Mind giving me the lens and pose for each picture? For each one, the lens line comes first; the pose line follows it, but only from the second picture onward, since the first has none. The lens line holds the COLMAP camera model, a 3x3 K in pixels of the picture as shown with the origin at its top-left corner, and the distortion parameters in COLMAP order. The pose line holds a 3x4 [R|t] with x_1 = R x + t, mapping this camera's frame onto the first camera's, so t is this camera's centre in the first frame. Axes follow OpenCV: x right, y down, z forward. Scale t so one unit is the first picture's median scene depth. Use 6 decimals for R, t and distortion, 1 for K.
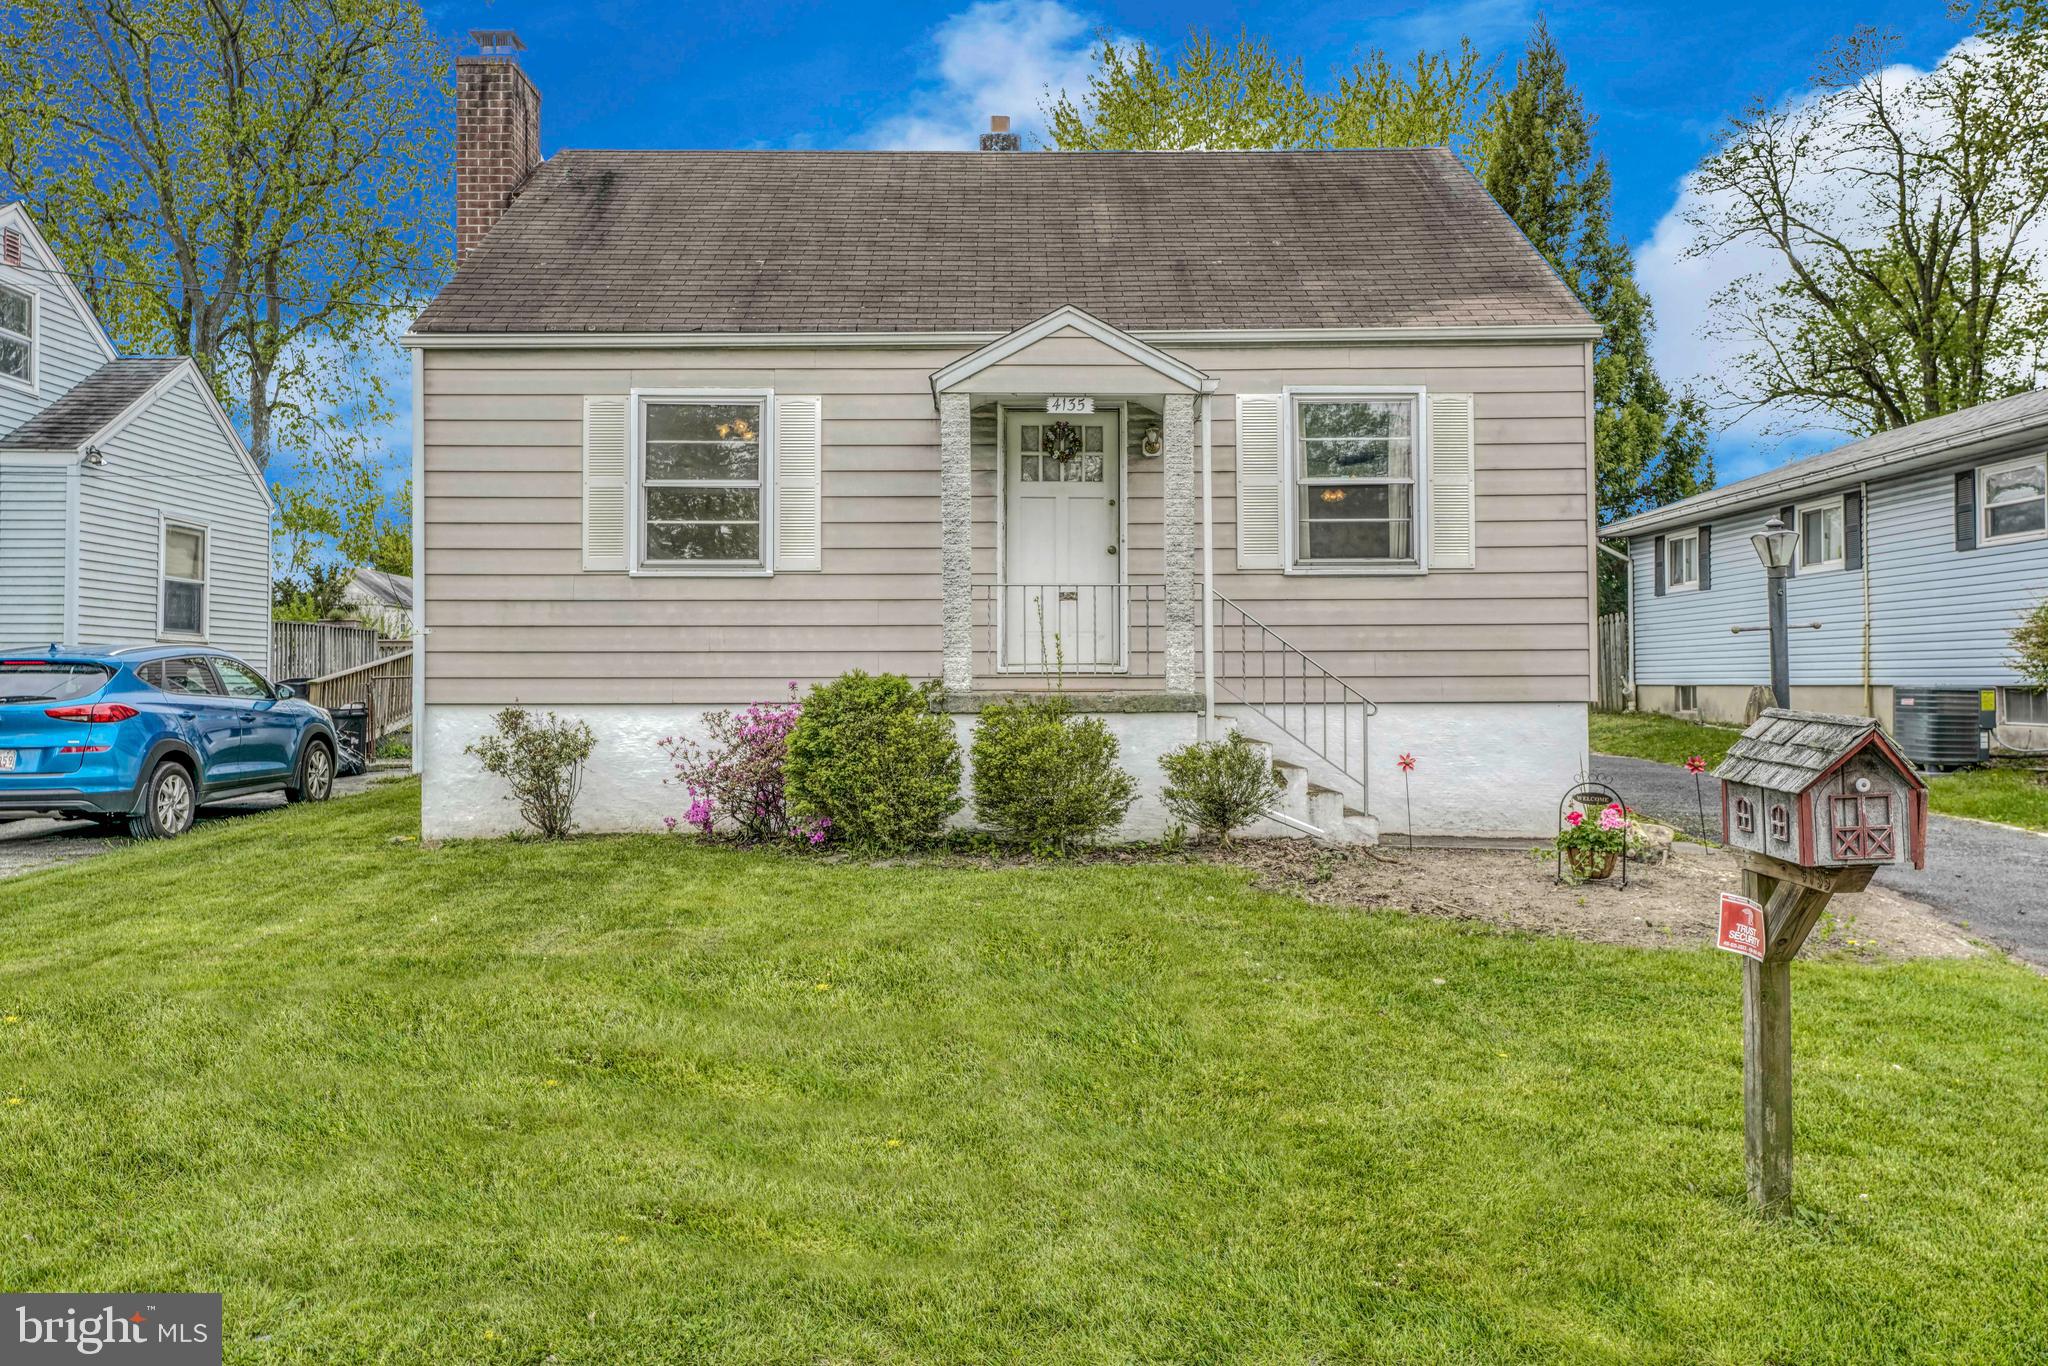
lens RADIAL K [[1592.0, 0, 1024.0], [0, 1592.0, 683.0], [0, 0, 1]] dist [0.050120, -0.005226]
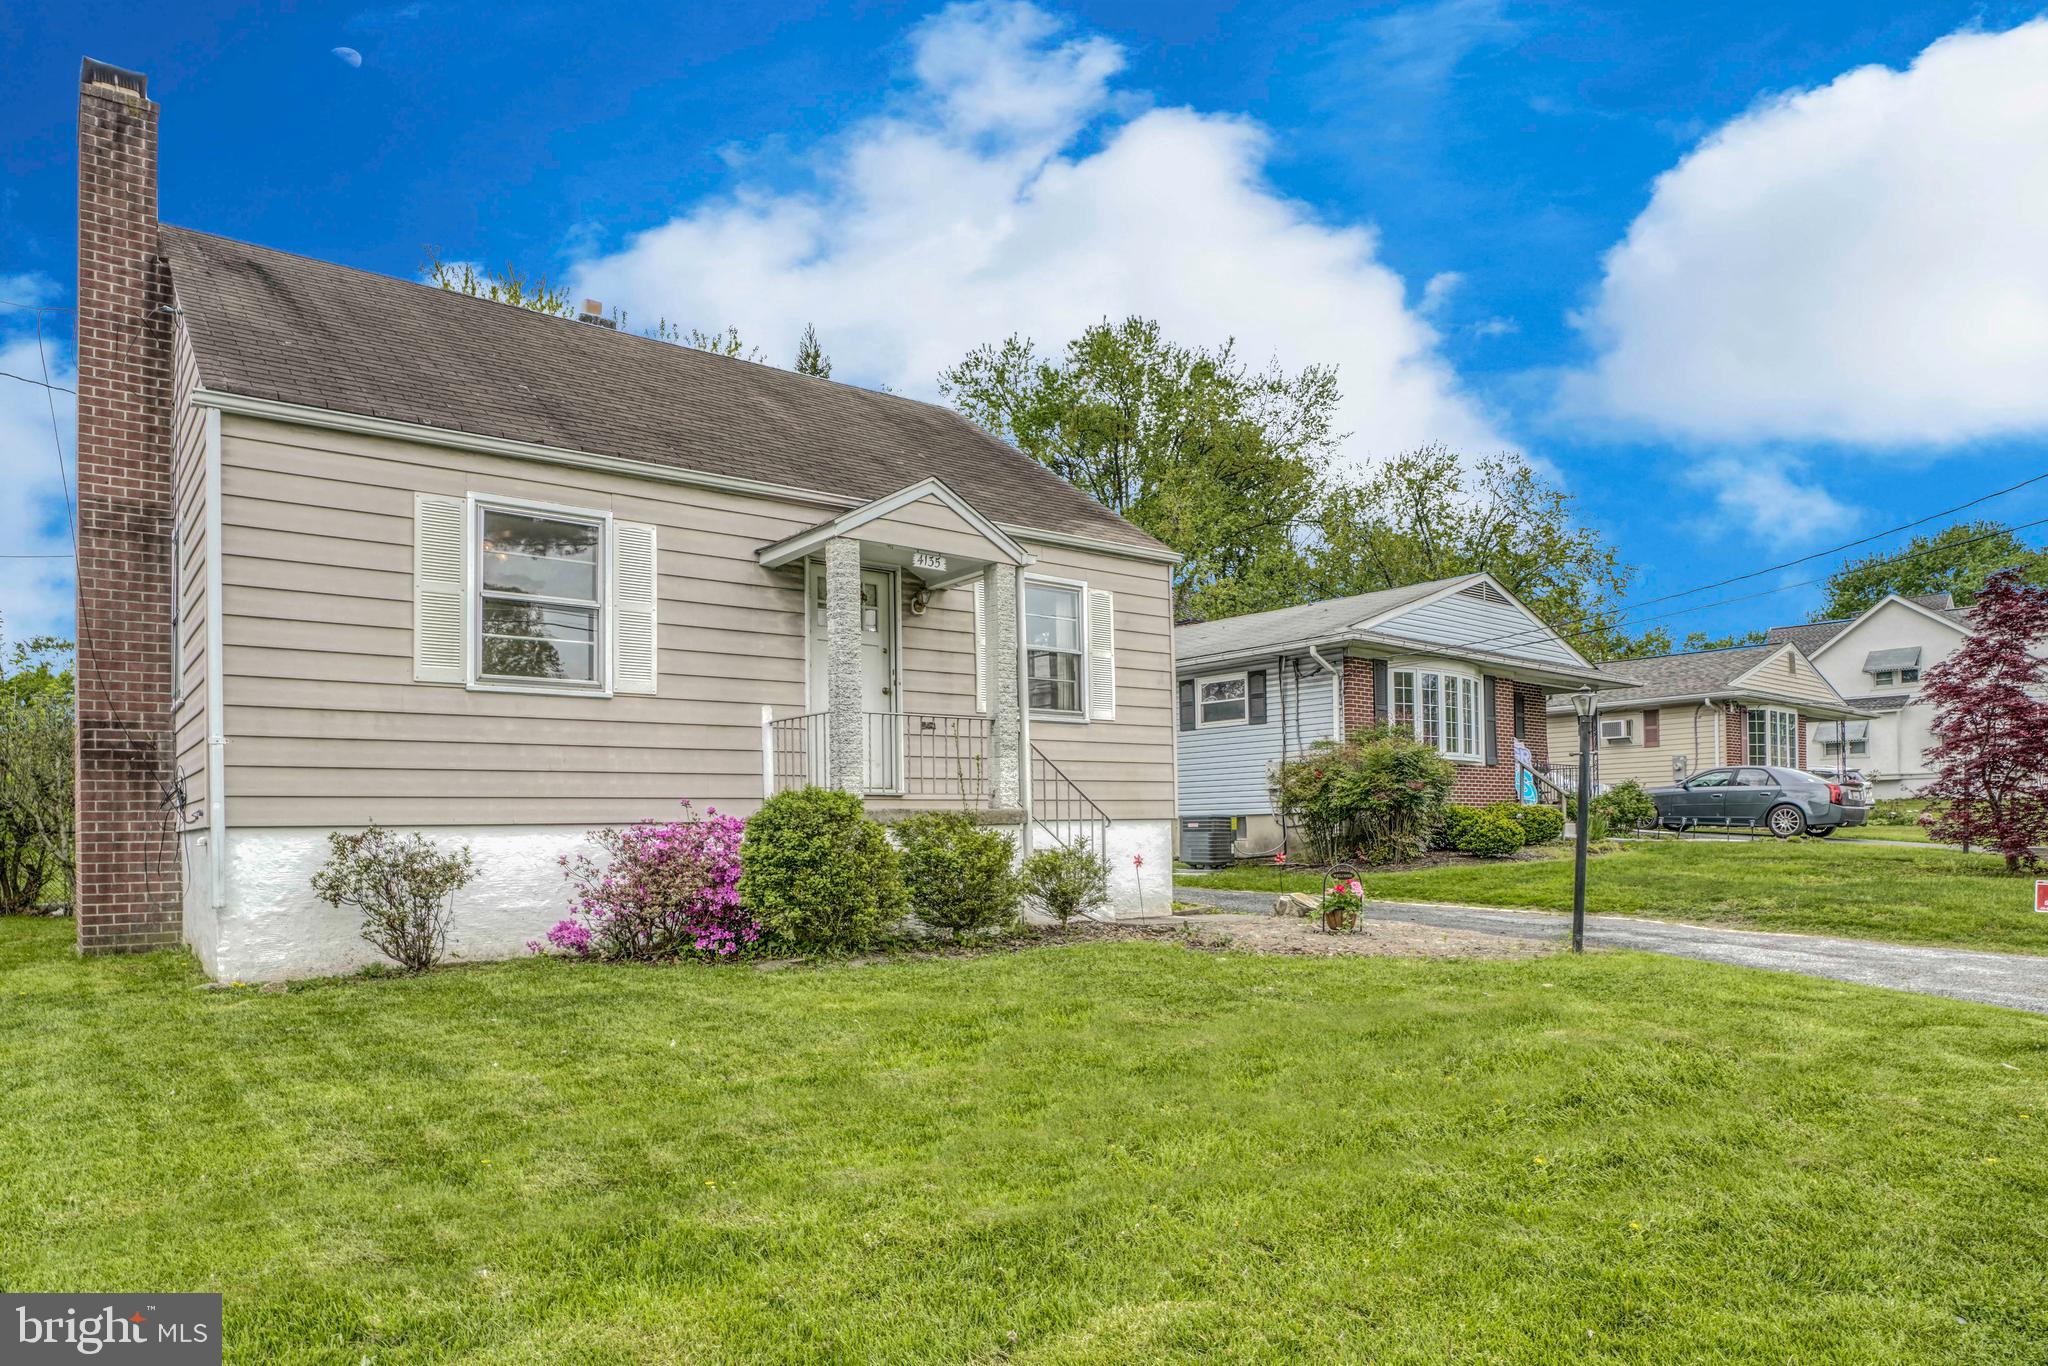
lens RADIAL K [[1224.4, 0, 1019.6], [0, 1224.4, 824.6], [0, 0, 1]] dist [-0.005891, 0.002504]
pose [[0.804953, -0.008484, 0.593278, -0.410528], [0.014545, 0.999879, -0.005435, 0.021412], [-0.593160, 0.013004, 0.804980, 0.223594]]
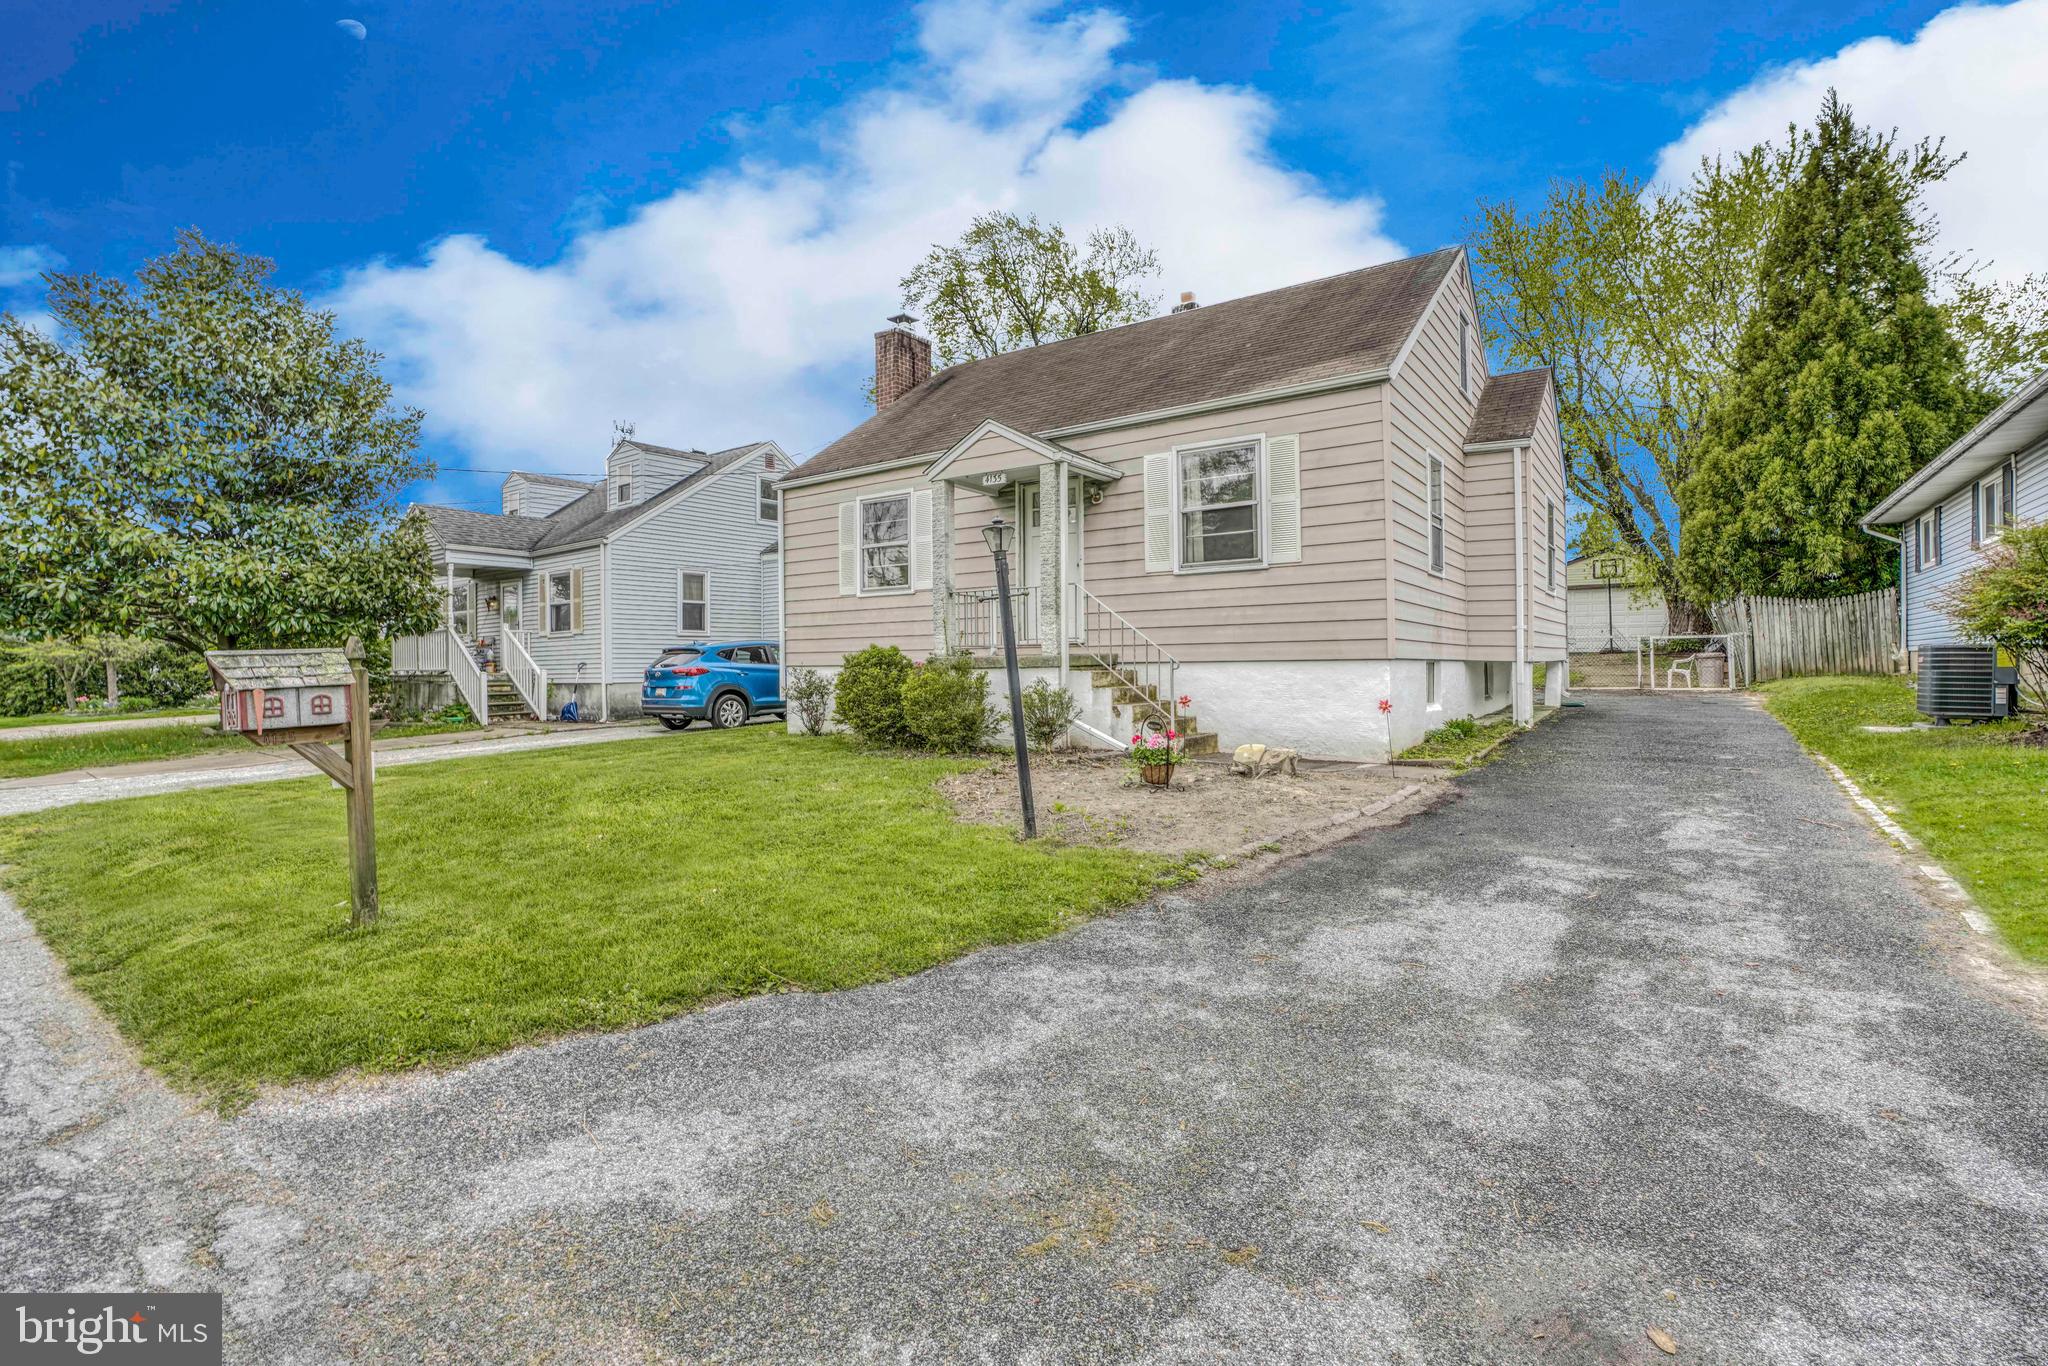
lens RADIAL K [[951.3, 0, 1114.0], [0, 951.3, 672.5], [0, 0, 1]] dist [0.000739, 0.000297]
pose [[0.822038, -0.003201, -0.569424, 0.631262], [0.007390, 0.999960, 0.005047, 0.017830], [0.569385, -0.008356, 0.822029, 0.251694]]
